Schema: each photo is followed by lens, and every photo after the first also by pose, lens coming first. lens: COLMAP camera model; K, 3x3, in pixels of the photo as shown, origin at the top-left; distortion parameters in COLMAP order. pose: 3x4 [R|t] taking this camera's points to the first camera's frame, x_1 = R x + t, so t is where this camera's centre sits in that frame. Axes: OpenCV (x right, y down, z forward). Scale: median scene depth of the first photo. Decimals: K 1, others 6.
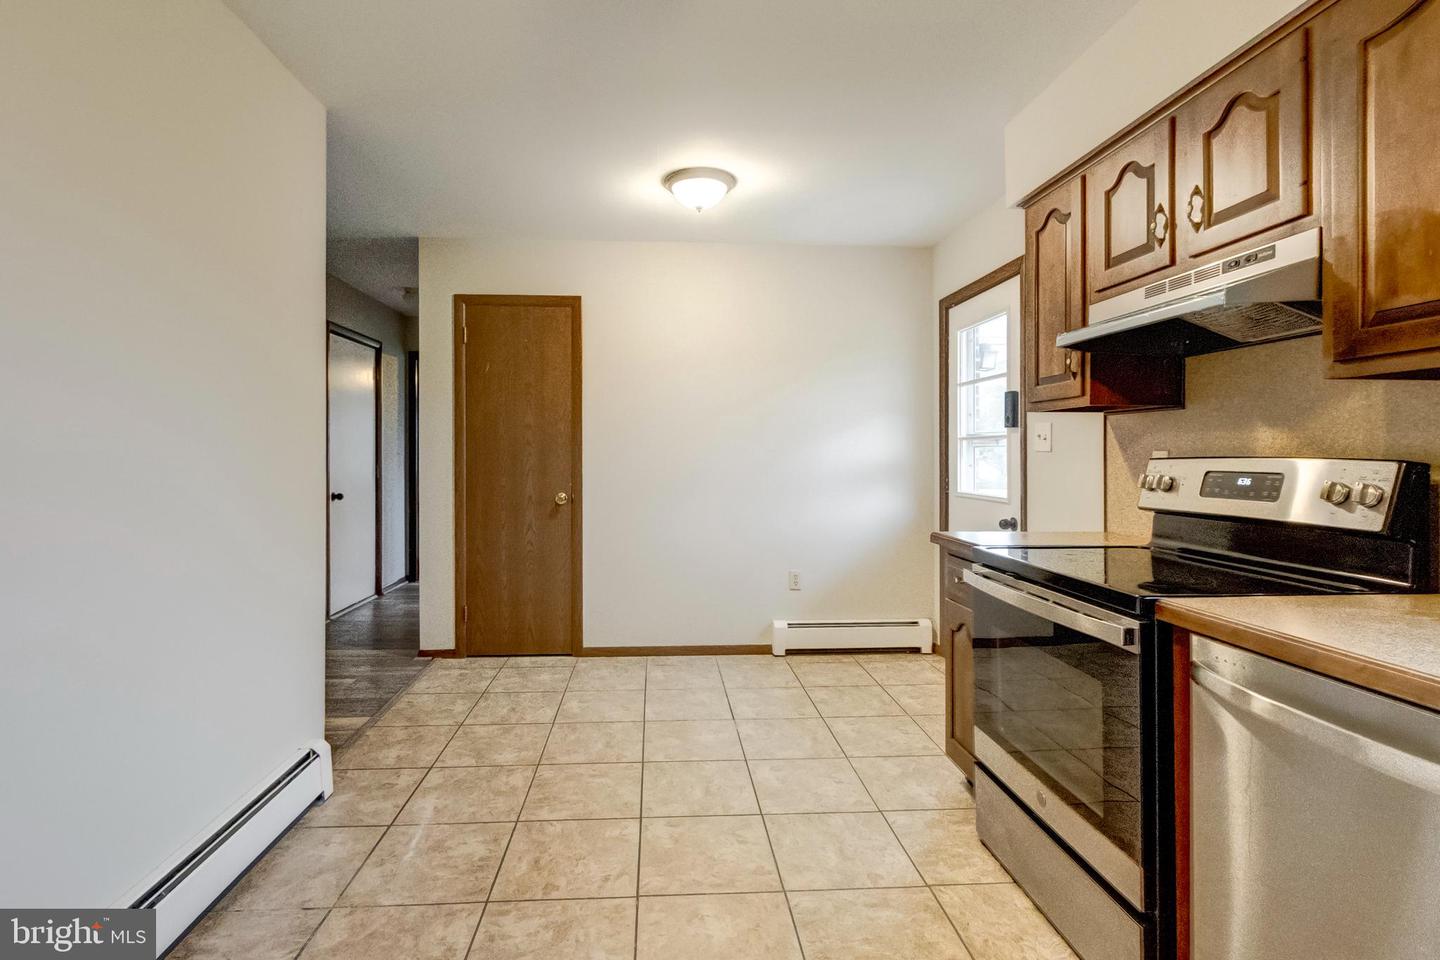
lens RADIAL K [[703.2, 0, 686.5], [0, 703.2, 445.1], [0, 0, 1]] dist [-0.000674, -0.000830]
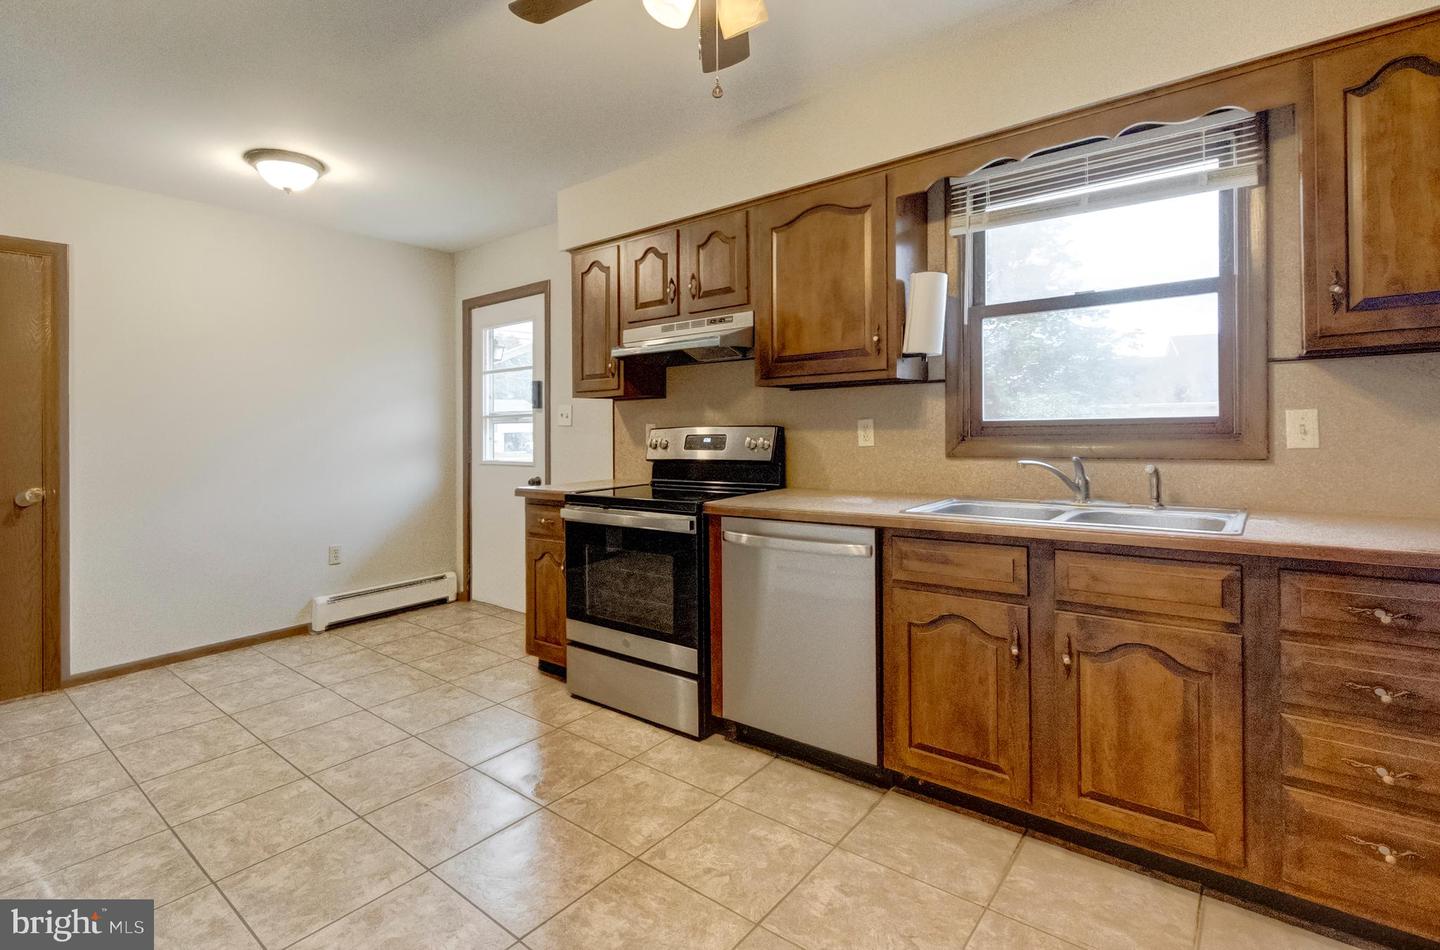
lens RADIAL K [[683.8, 0, 698.2], [0, 683.8, 425.0], [0, 0, 1]] dist [-0.000518, -0.000294]
pose [[0.676675, -0.014579, 0.736137, -0.393225], [0.012731, 0.999886, 0.008099, -0.000912], [-0.736172, 0.003891, 0.676784, -0.126705]]
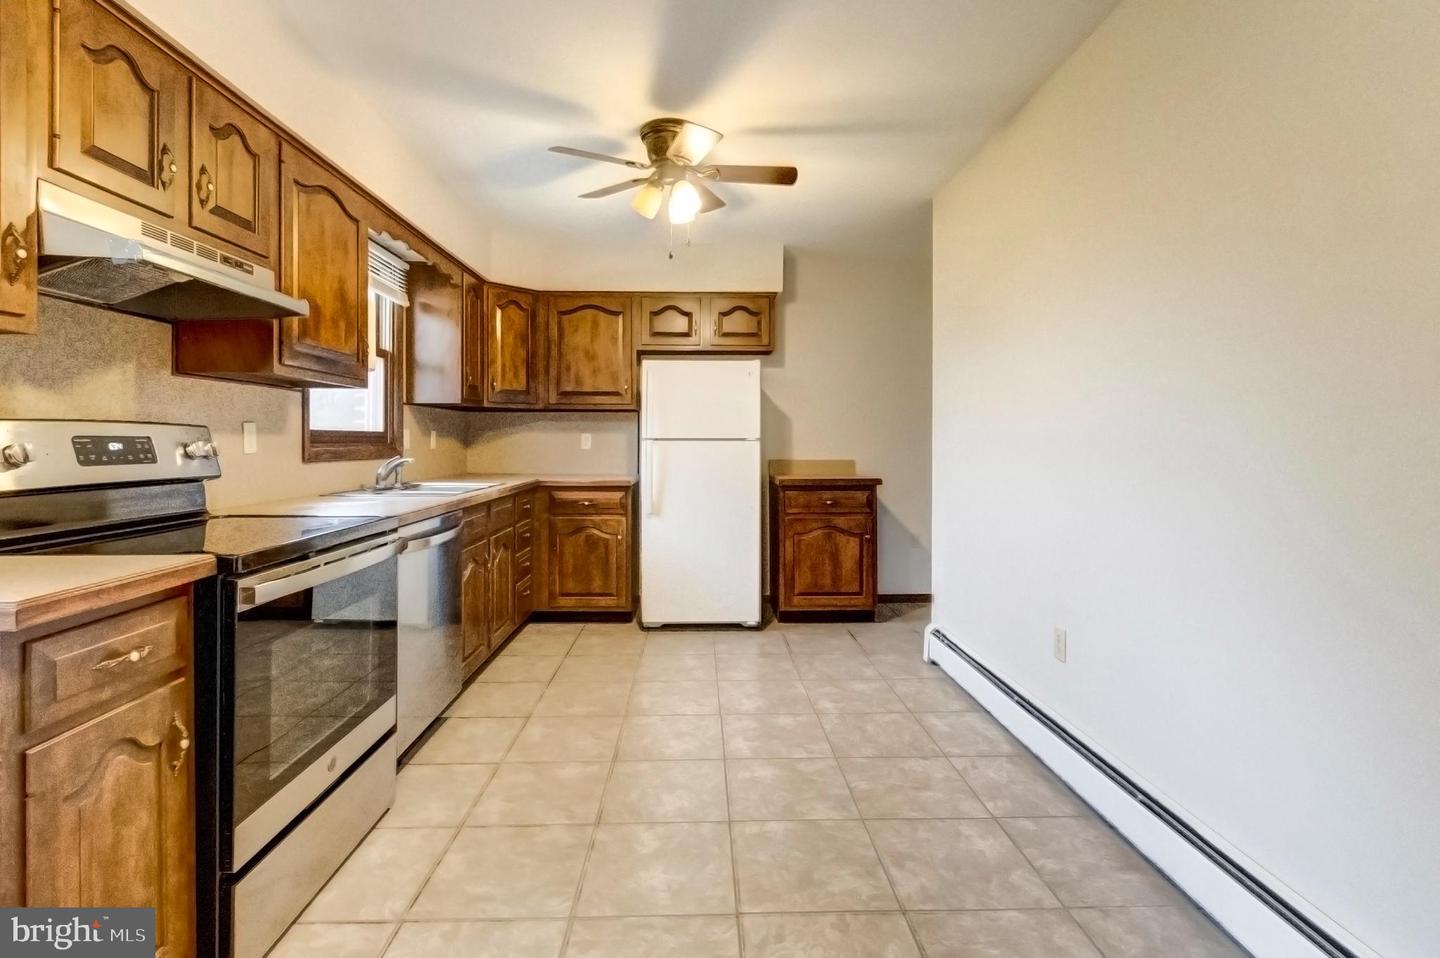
lens RADIAL K [[693.6, 0, 712.2], [0, 693.6, 448.0], [0, 0, 1]] dist [0.001717, 0.000012]
pose [[-0.999531, -0.004578, 0.030286, -0.051101], [-0.004679, 0.999984, -0.003271, 0.040502], [-0.030271, -0.003411, -0.999536, 1.473843]]
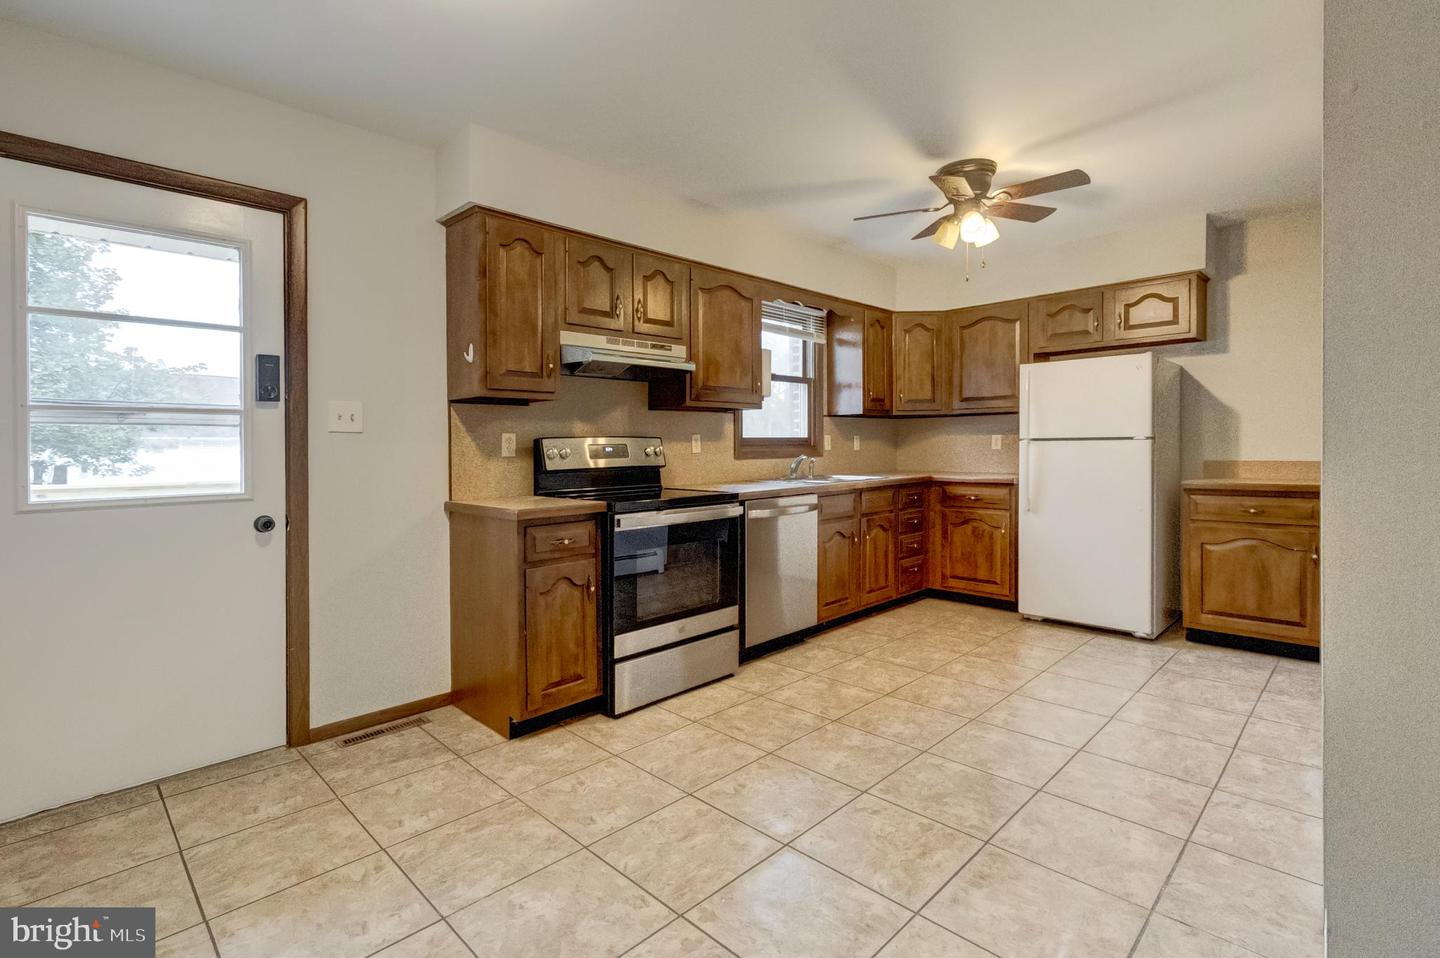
lens RADIAL K [[662.7, 0, 697.9], [0, 662.7, 458.0], [0, 0, 1]] dist [0.000478, -0.000170]
pose [[-0.653886, -0.009476, 0.756534, -0.579653], [-0.000293, 0.999925, 0.012271, 0.040652], [-0.756593, 0.007803, -0.653840, 1.531150]]
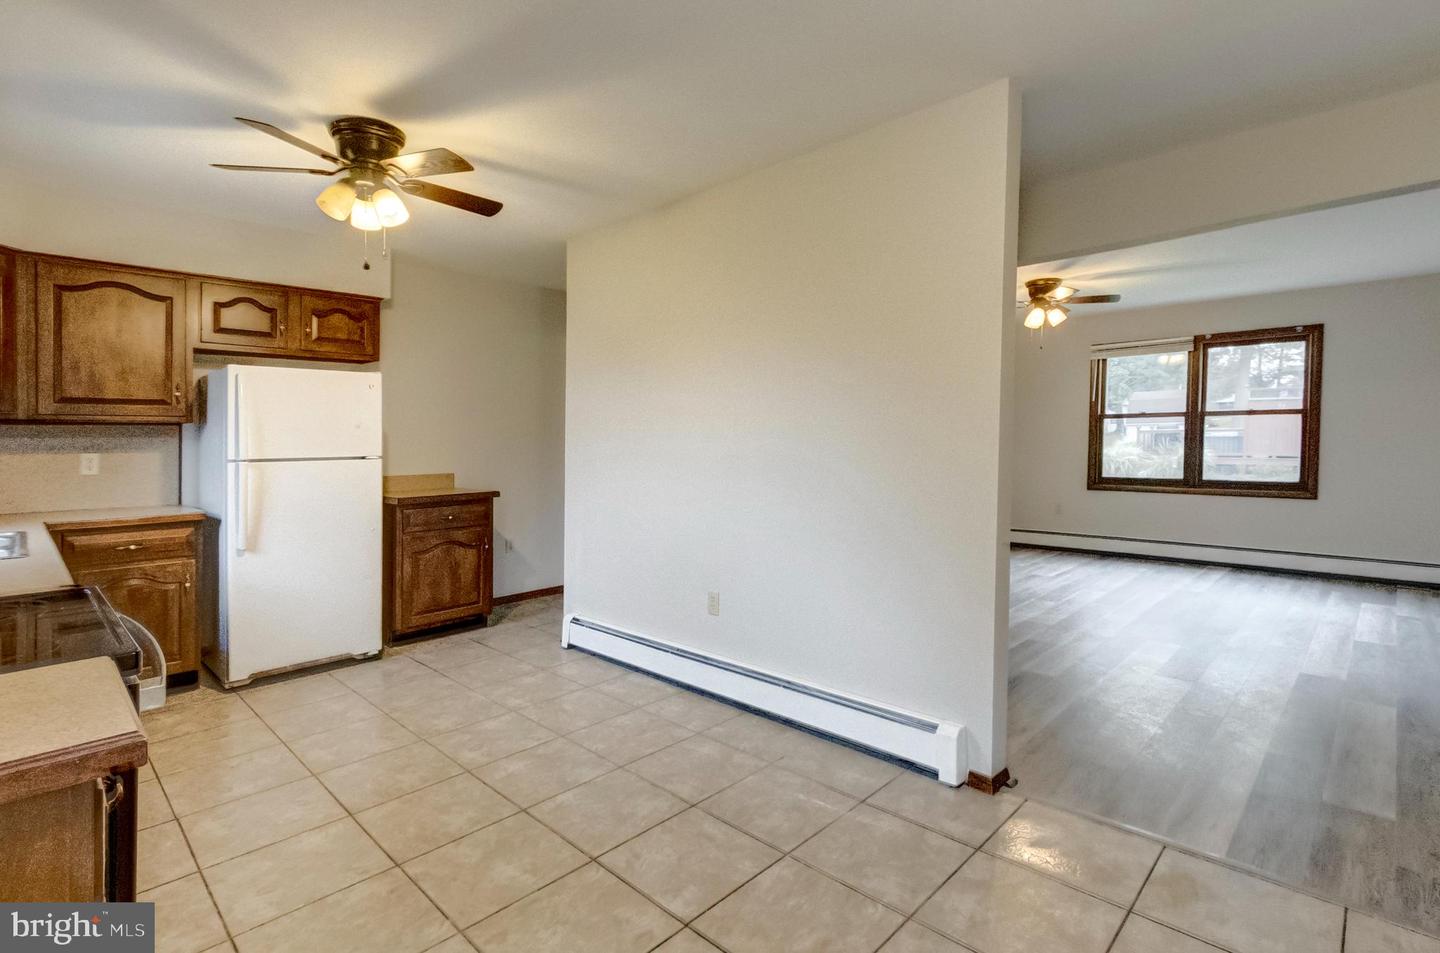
lens RADIAL K [[698.0, 0, 746.6], [0, 698.0, 473.2], [0, 0, 1]] dist [-0.011169, 0.000046]
pose [[-0.715631, 0.039266, -0.697374, 0.381583], [0.018683, 0.999137, 0.037084, 0.008174], [0.698228, 0.013509, -0.715747, 1.505260]]
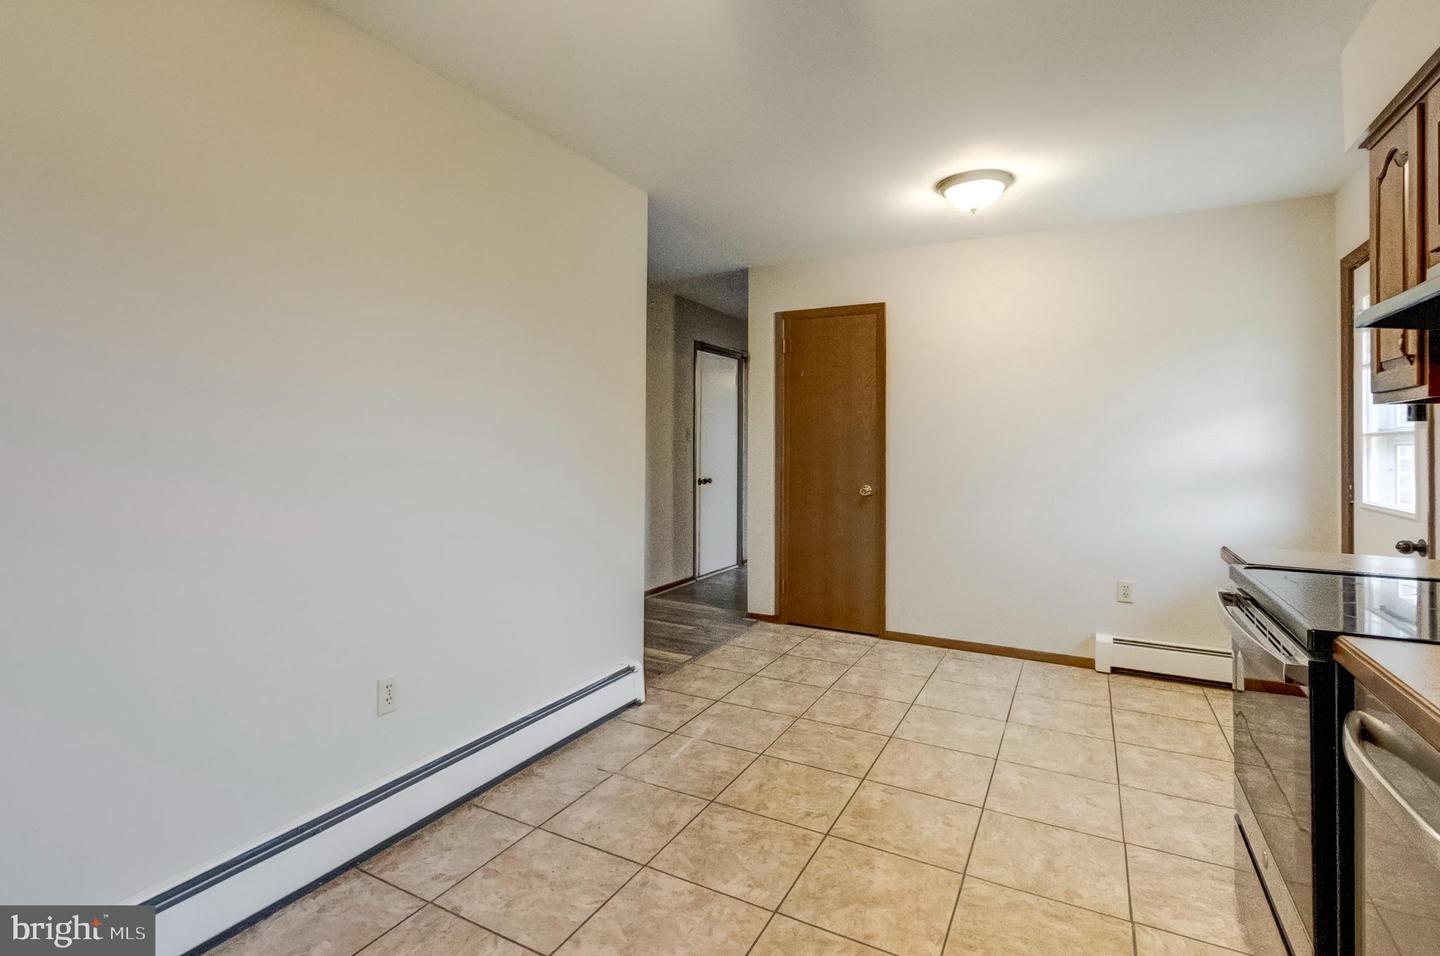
lens RADIAL K [[683.8, 0, 698.2], [0, 683.8, 428.0], [0, 0, 1]] dist [-0.000518, -0.000294]
pose [[0.850299, -0.006880, -0.526254, 0.274517], [0.000437, 0.999923, -0.012365, -0.013349], [0.526299, 0.010284, 0.850237, -0.064372]]
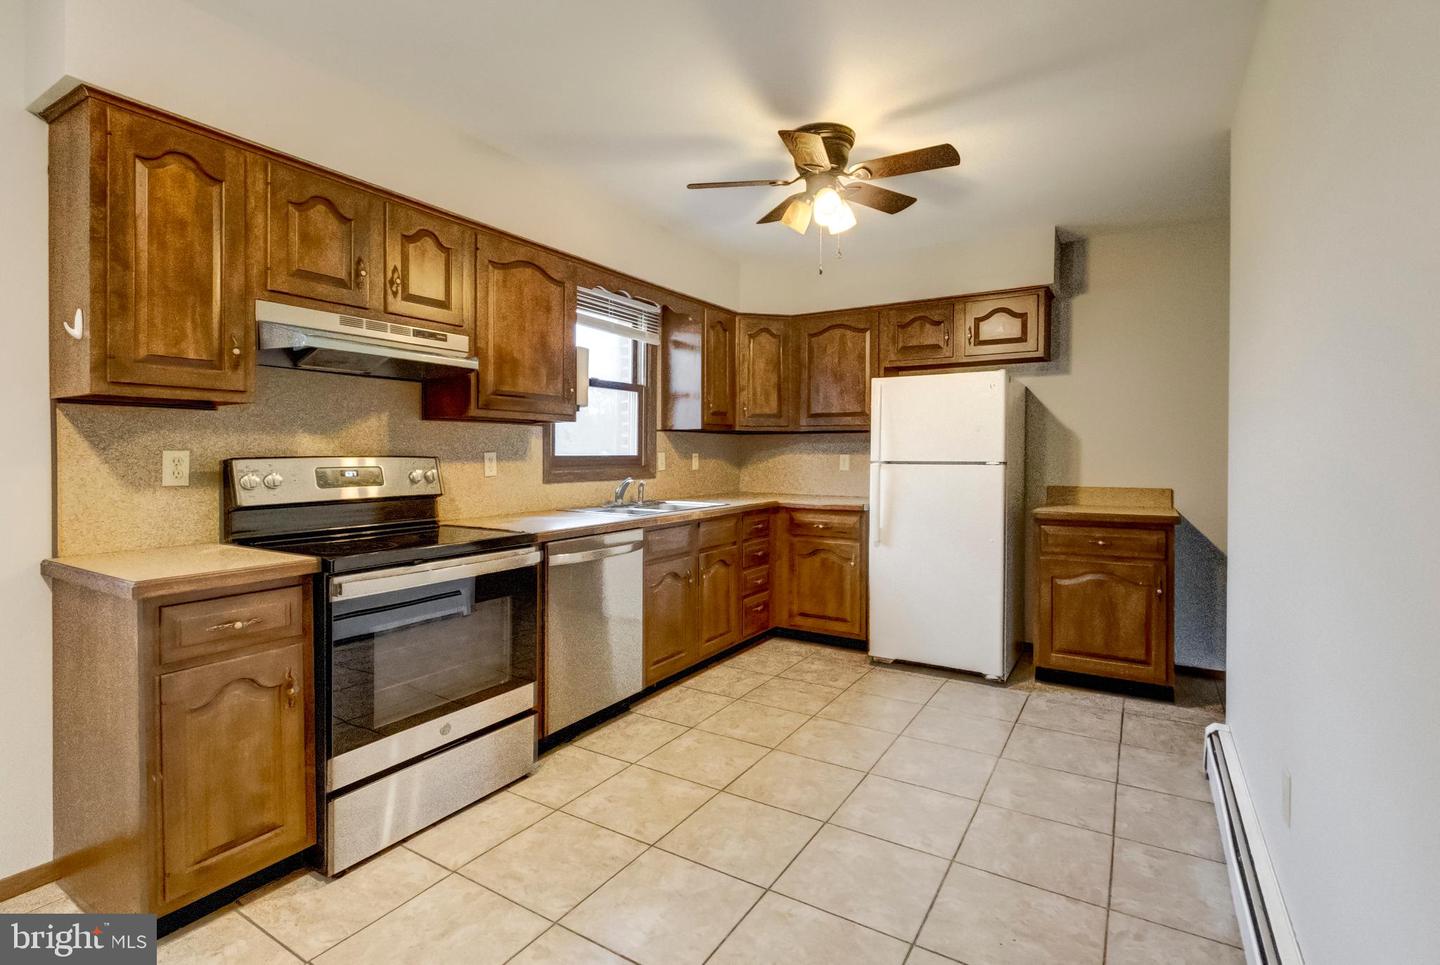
lens RADIAL K [[680.8, 0, 707.5], [0, 680.8, 465.2], [0, 0, 1]] dist [-0.000073, -0.000084]
pose [[-0.814980, -0.012999, 0.579344, -0.432594], [-0.010286, 0.999915, 0.007966, 0.012565], [-0.579398, 0.000533, -0.815044, 1.284602]]
